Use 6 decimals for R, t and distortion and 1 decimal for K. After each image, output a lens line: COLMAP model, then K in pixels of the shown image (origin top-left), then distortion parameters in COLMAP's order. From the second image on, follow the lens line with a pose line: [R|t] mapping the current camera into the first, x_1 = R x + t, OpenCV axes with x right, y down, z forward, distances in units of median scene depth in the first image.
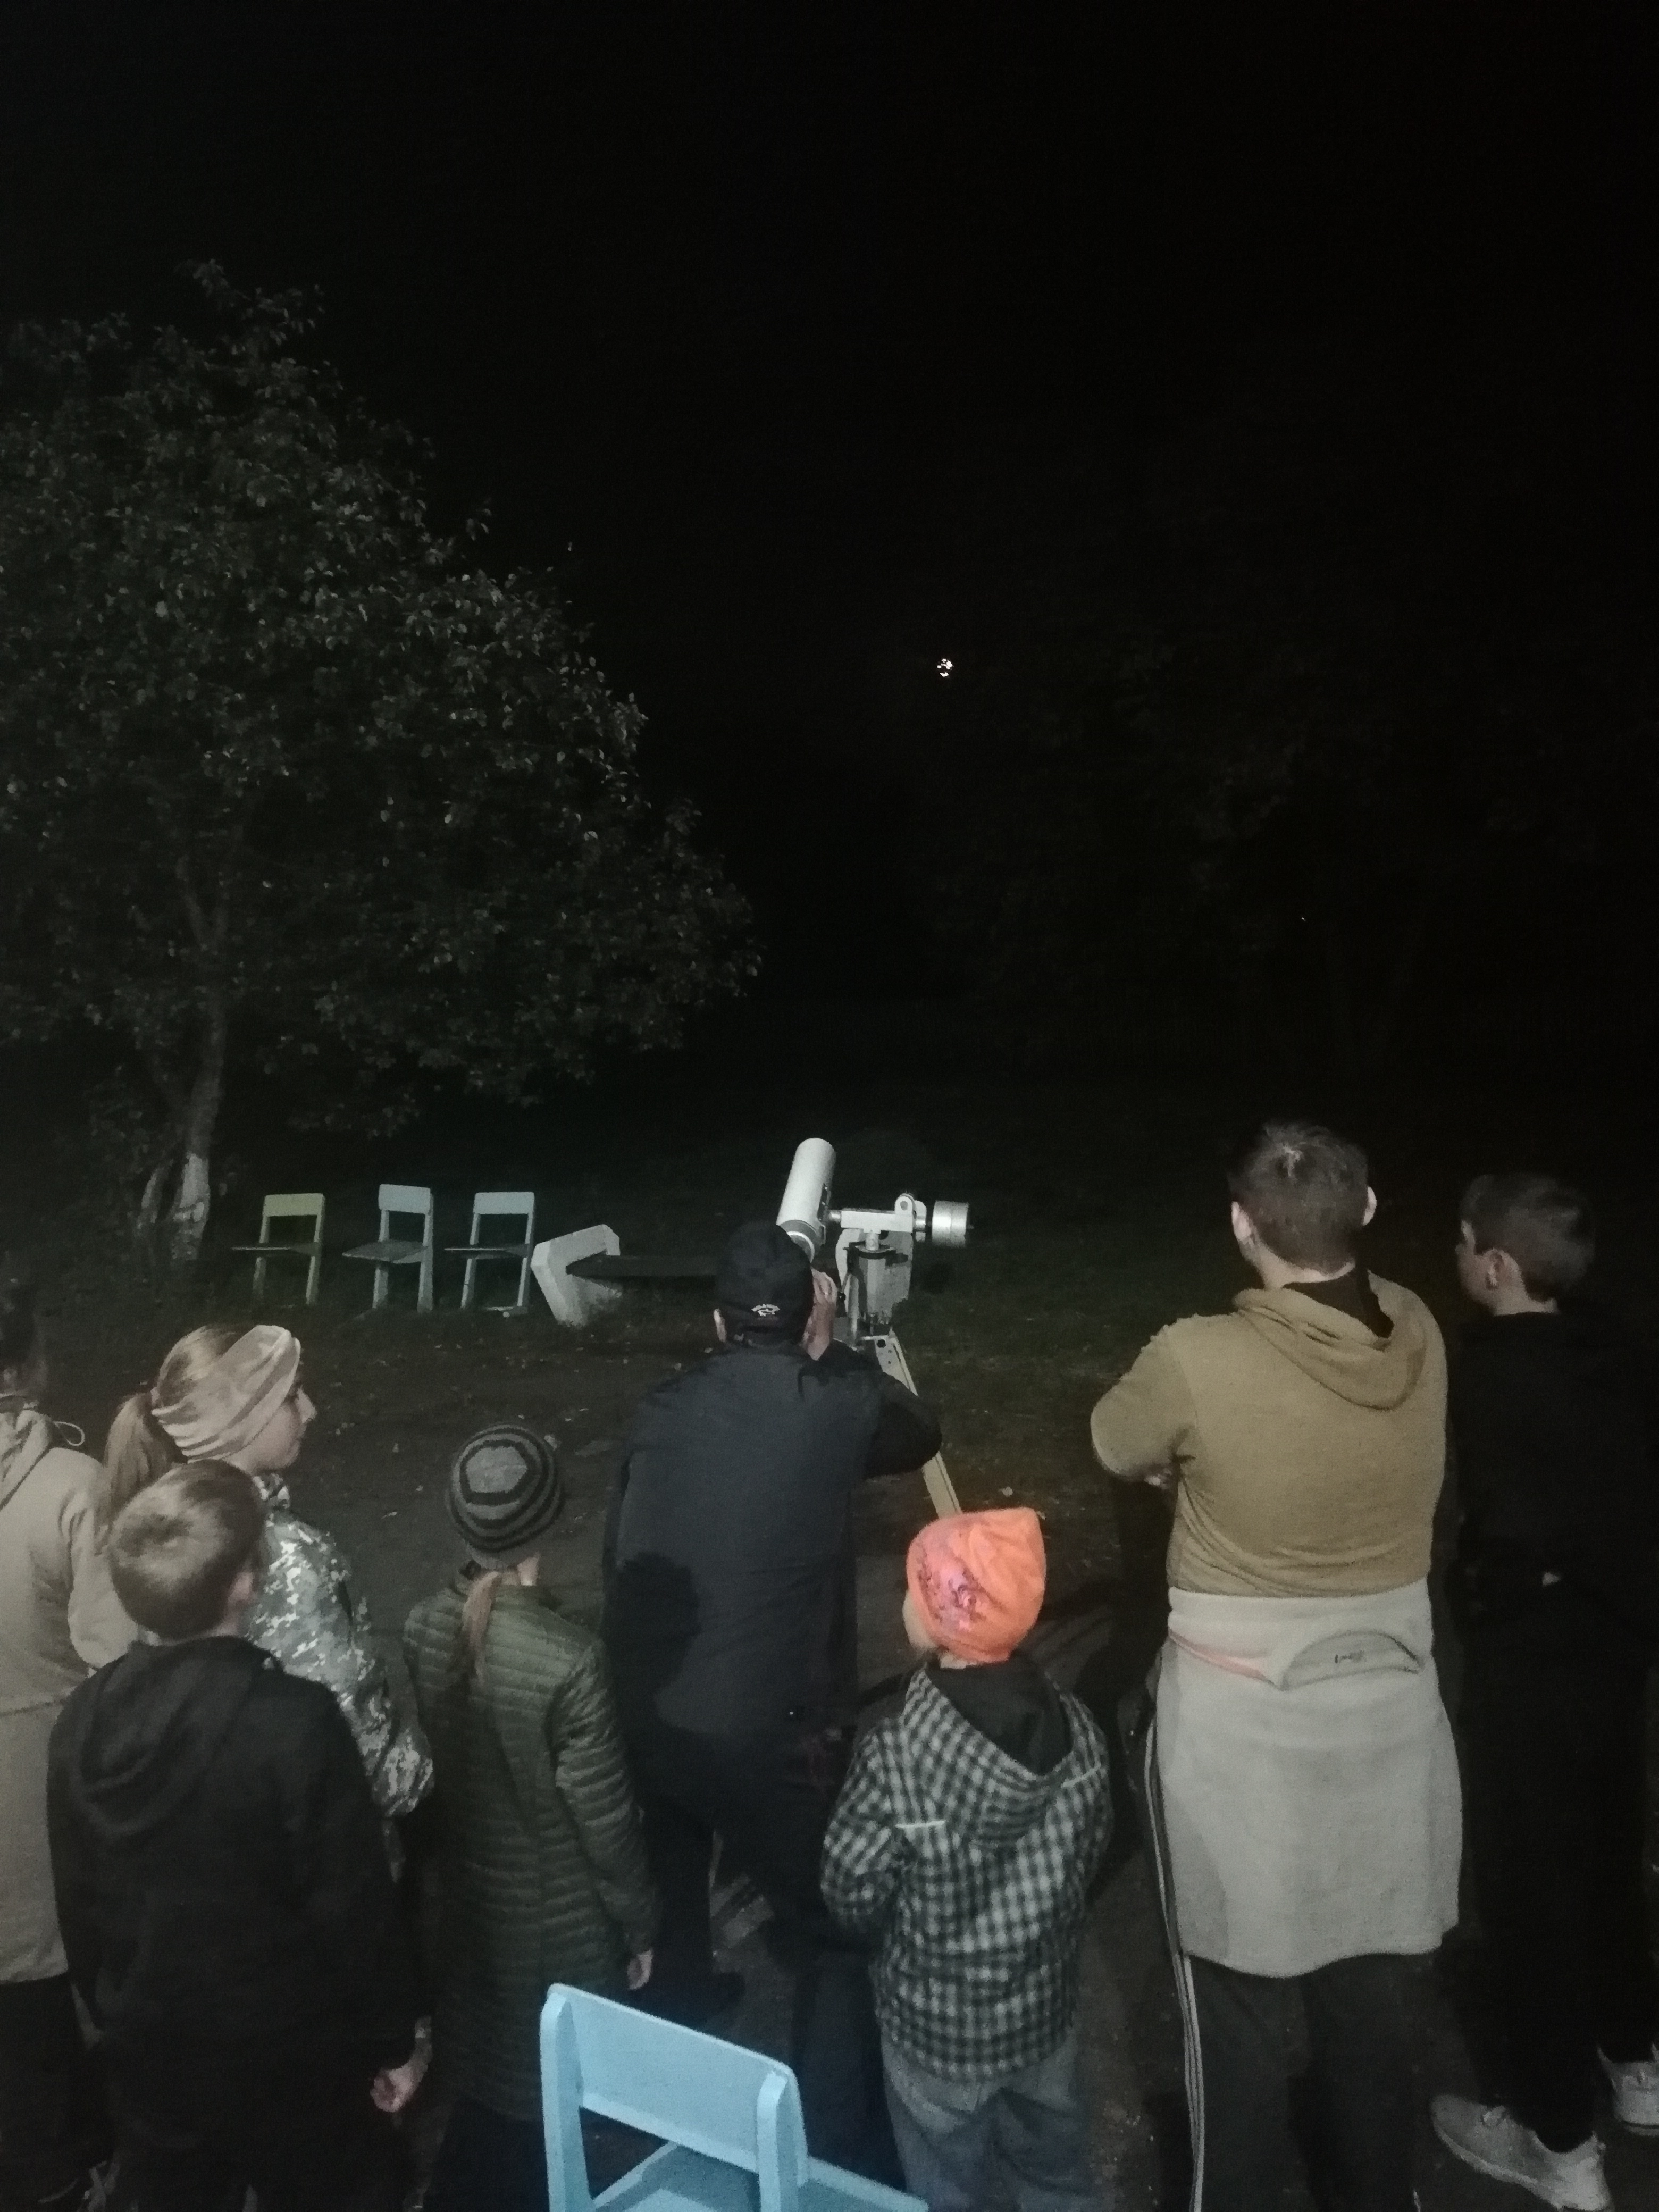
lens RADIAL K [[1688.7, 0, 829.5], [0, 1688.7, 1106.0], [0, 0, 1]] dist [0.050202, -0.010957]
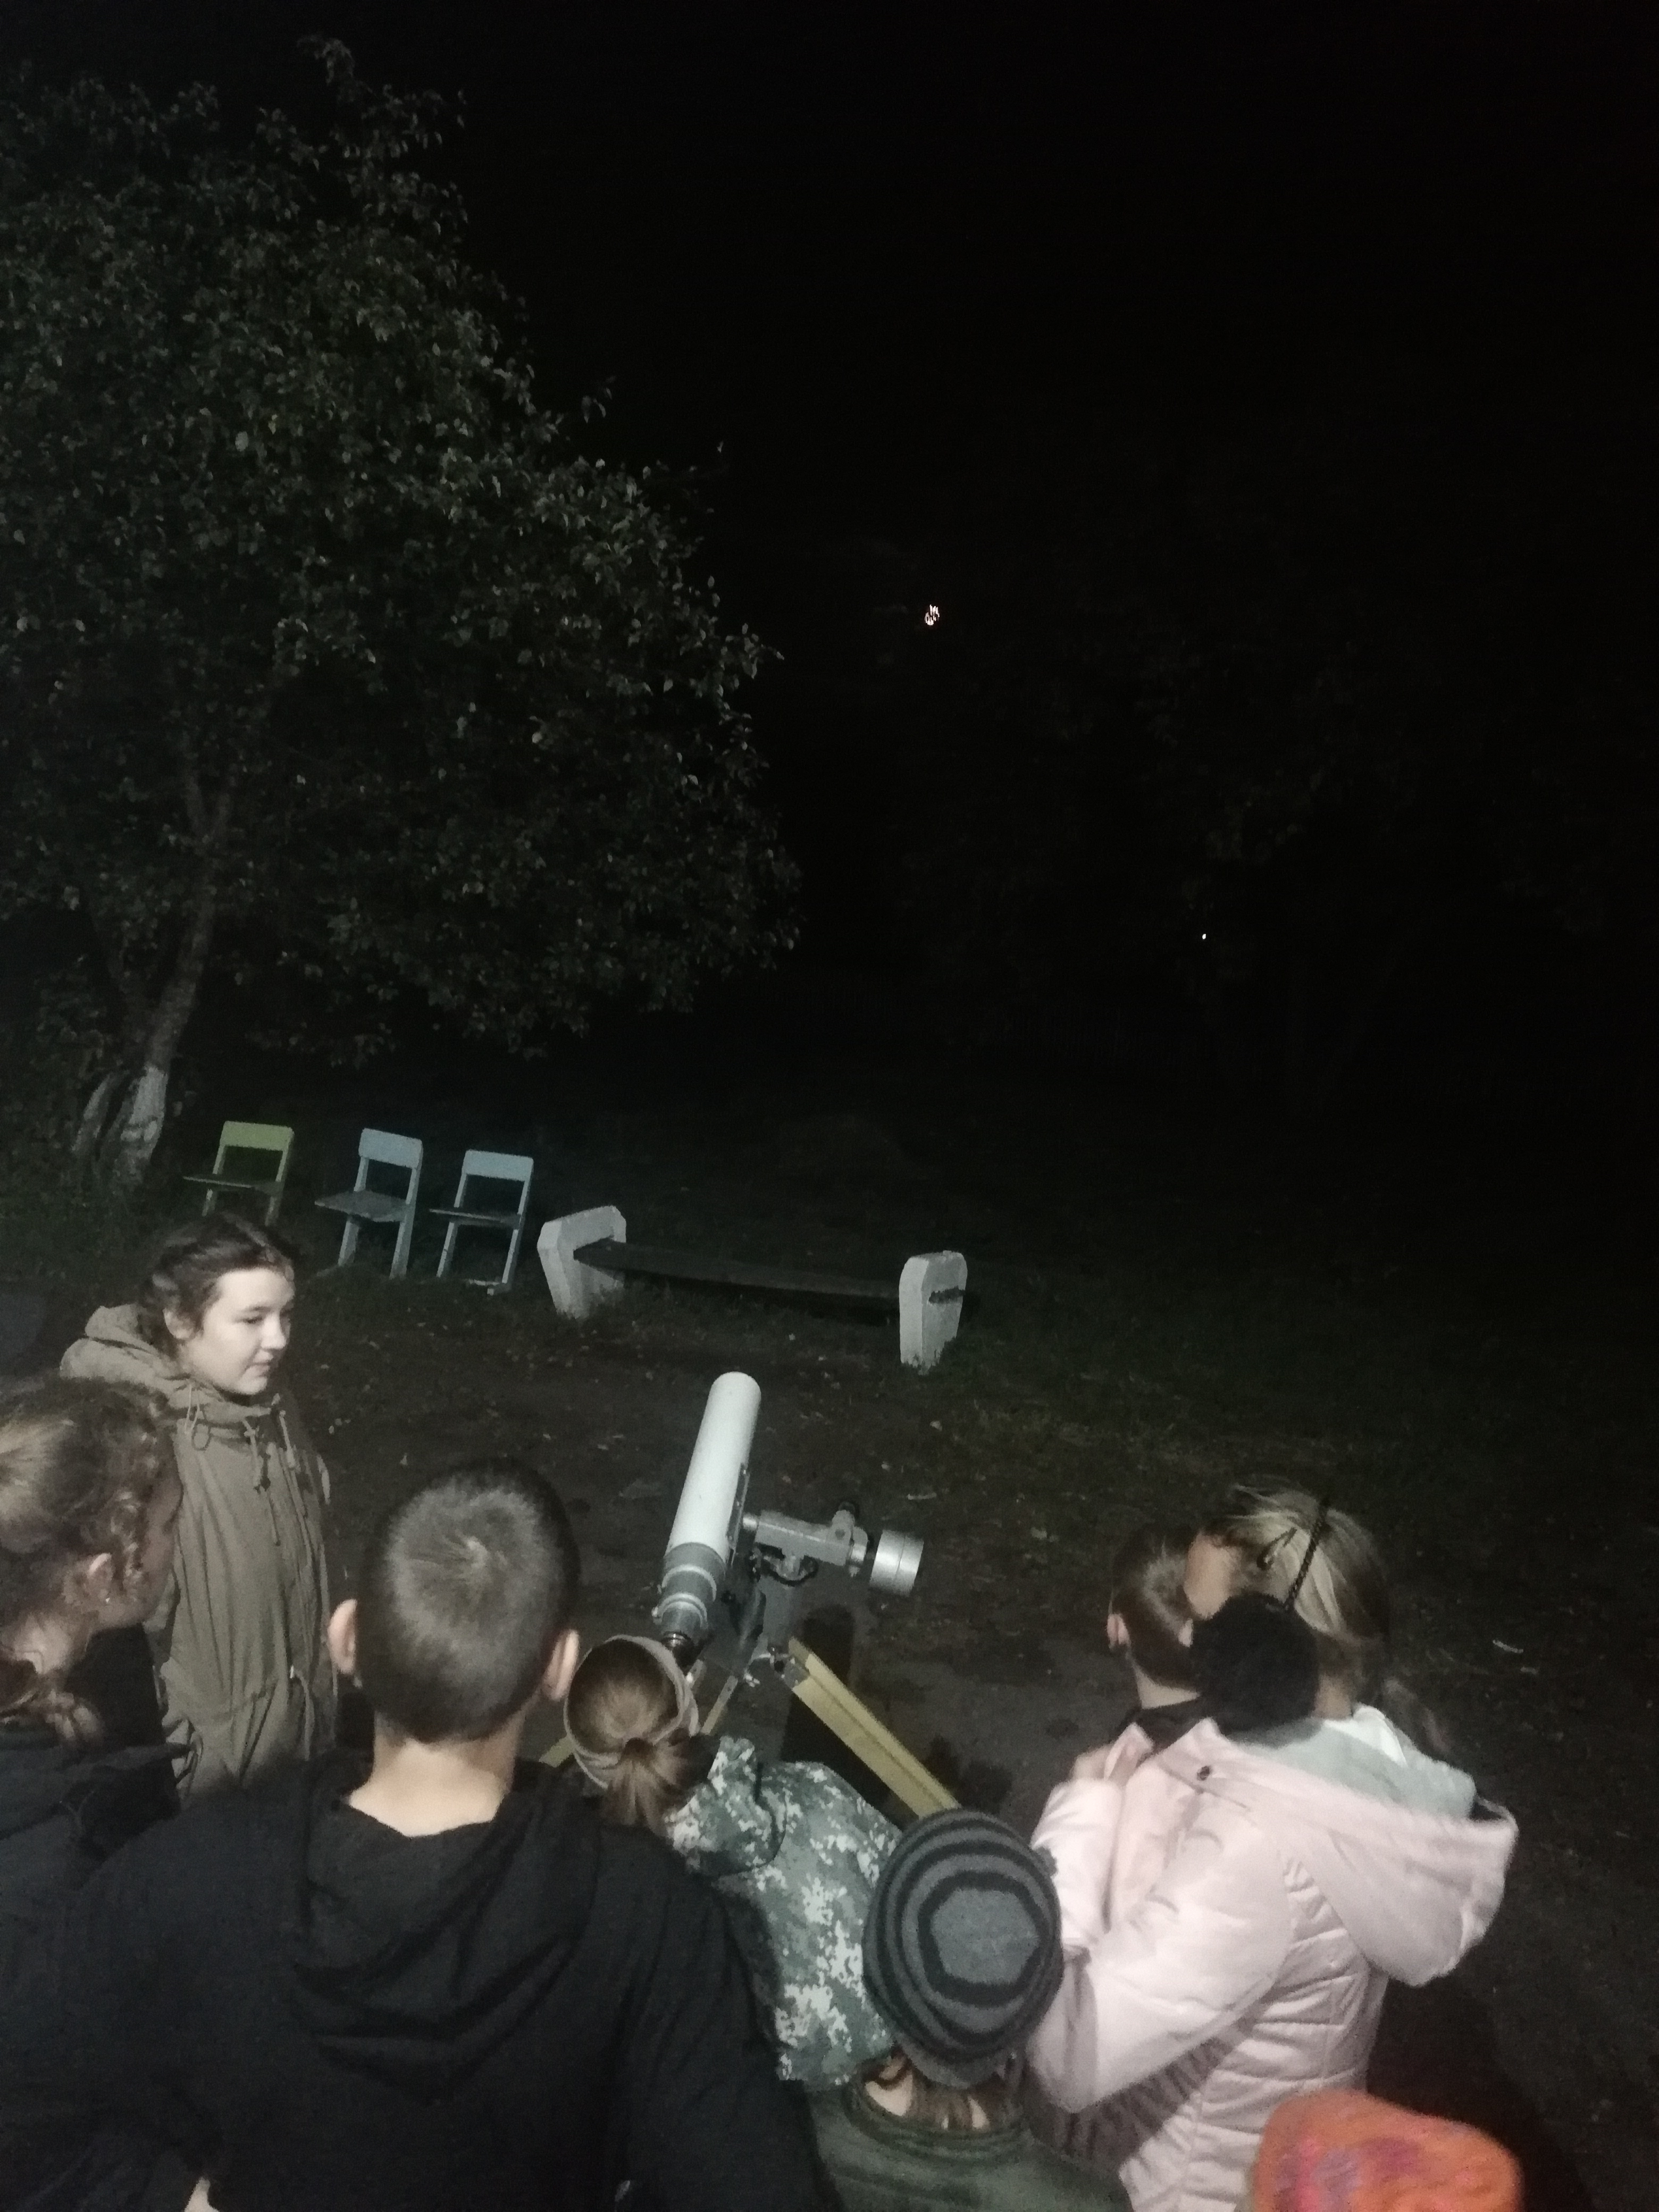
lens RADIAL K [[1664.0, 0, 829.5], [0, 1664.0, 1106.0], [0, 0, 1]] dist [0.029097, -0.001995]
pose [[0.986942, 0.130274, 0.094731, -0.110685], [-0.133171, 0.990780, 0.024905, -0.020150], [-0.090613, -0.037196, 0.995191, 0.109282]]
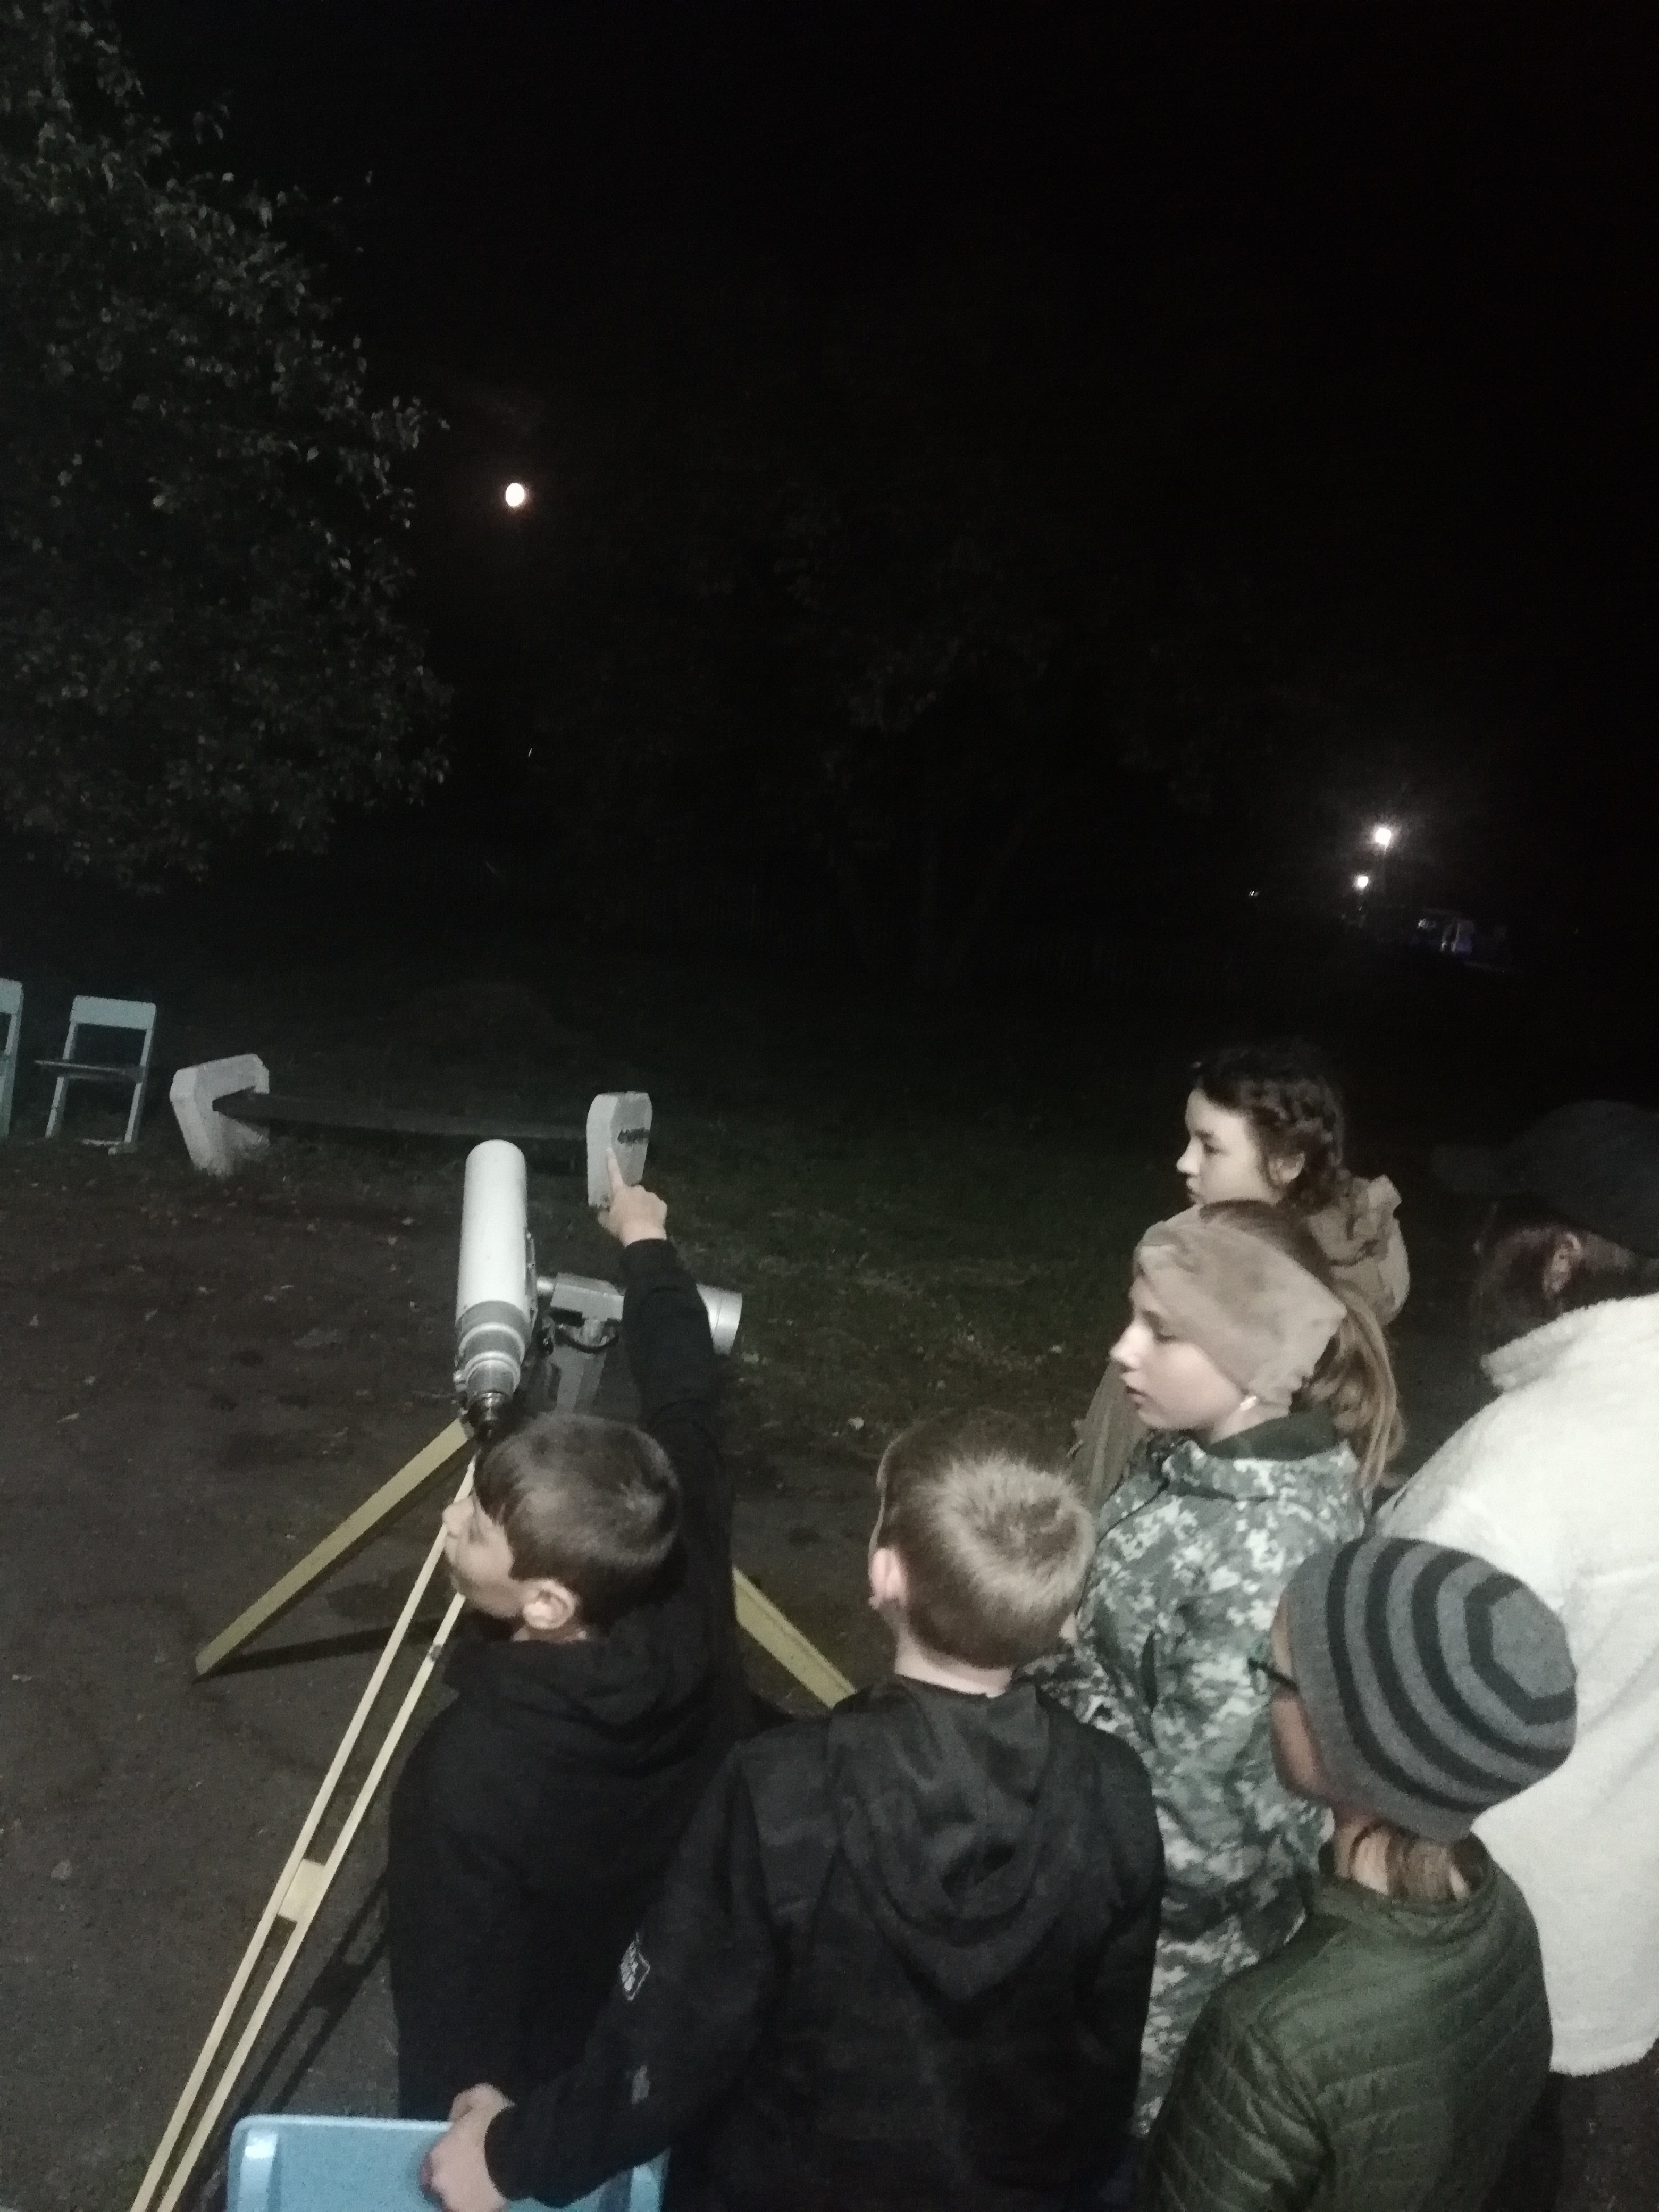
lens RADIAL K [[1661.8, 0, 829.5], [0, 1661.8, 1106.0], [0, 0, 1]] dist [0.032575, -0.005968]
pose [[0.939034, 0.102808, 0.328095, -0.134231], [-0.127200, 0.990422, 0.053709, 0.016011], [-0.319431, -0.092168, 0.943117, 0.145781]]
